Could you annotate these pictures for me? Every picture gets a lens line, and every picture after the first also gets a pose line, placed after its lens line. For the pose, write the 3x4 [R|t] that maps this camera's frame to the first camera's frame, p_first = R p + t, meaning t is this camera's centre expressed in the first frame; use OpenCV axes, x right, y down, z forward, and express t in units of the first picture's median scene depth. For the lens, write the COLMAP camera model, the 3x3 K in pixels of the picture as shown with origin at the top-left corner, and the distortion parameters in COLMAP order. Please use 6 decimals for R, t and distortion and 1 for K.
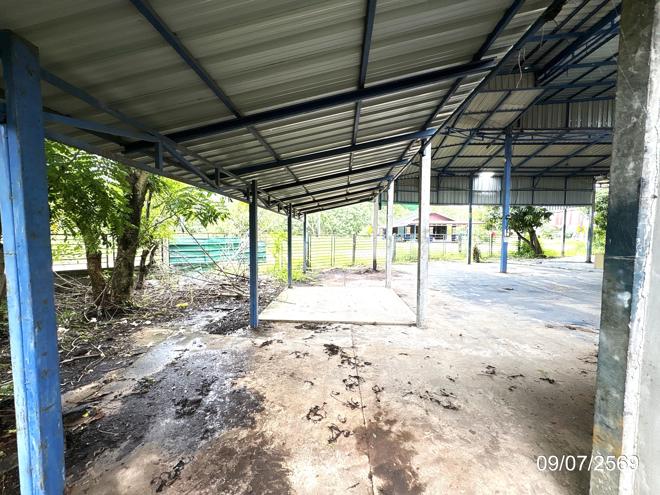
lens RADIAL K [[261.2, 0, 330.0], [0, 261.2, 247.5], [0, 0, 1]] dist [-0.001338, -0.000121]
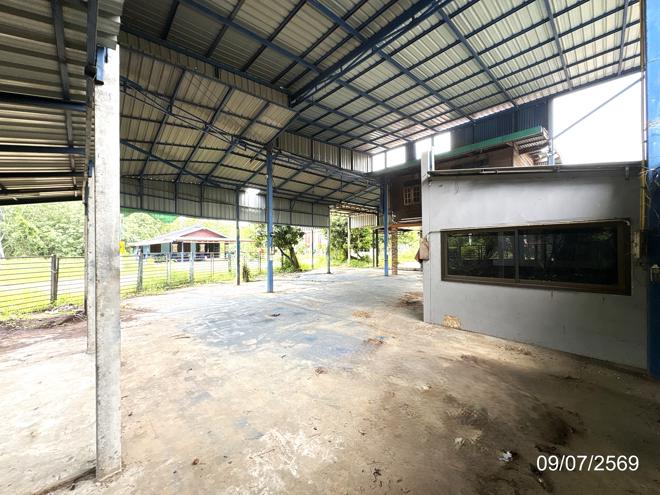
lens RADIAL K [[261.2, 0, 330.0], [0, 261.2, 247.5], [0, 0, 1]] dist [-0.001338, -0.000121]
pose [[0.689830, -0.002791, 0.723966, 0.093408], [0.049972, 0.997791, -0.043769, -0.010962], [-0.722245, 0.066372, 0.688445, 0.131059]]
